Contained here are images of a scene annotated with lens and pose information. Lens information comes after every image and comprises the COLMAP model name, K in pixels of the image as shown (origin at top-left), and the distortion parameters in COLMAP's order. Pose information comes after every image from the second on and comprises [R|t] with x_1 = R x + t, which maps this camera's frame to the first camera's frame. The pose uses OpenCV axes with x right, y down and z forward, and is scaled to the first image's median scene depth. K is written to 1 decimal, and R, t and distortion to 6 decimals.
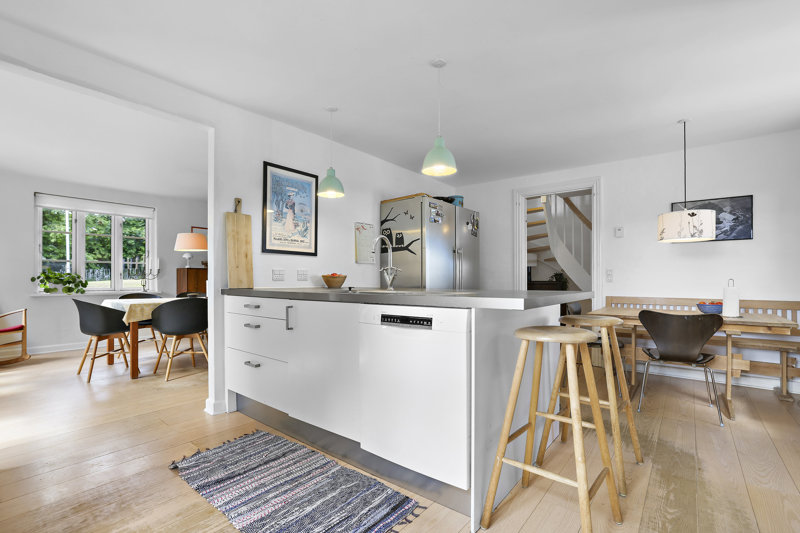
lens RADIAL K [[366.1, 0, 386.6], [0, 366.1, 280.8], [0, 0, 1]] dist [-0.002983, -0.000135]
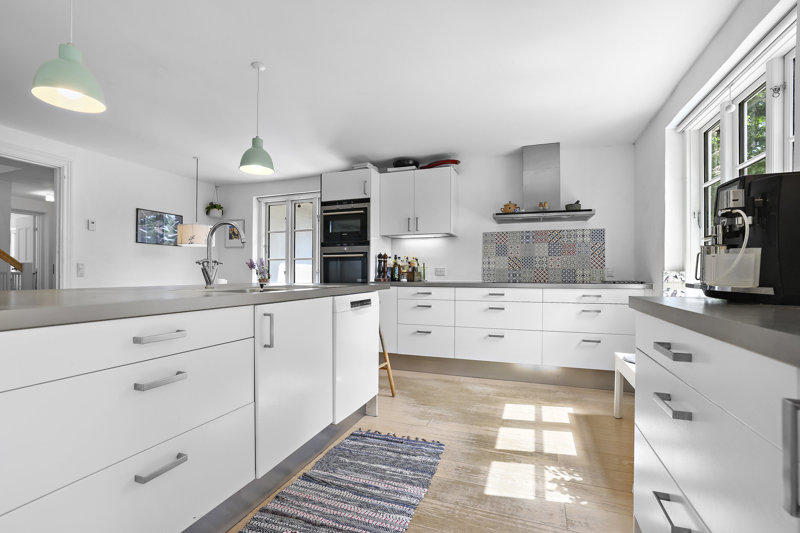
lens RADIAL K [[366.1, 0, 398.5], [0, 366.1, 269.2], [0, 0, 1]] dist [-0.002983, -0.000135]
pose [[-0.333064, 0.010610, 0.942845, -1.233138], [0.003616, 0.999944, -0.009975, -0.007862], [-0.942897, 0.000087, -0.333083, 1.229041]]
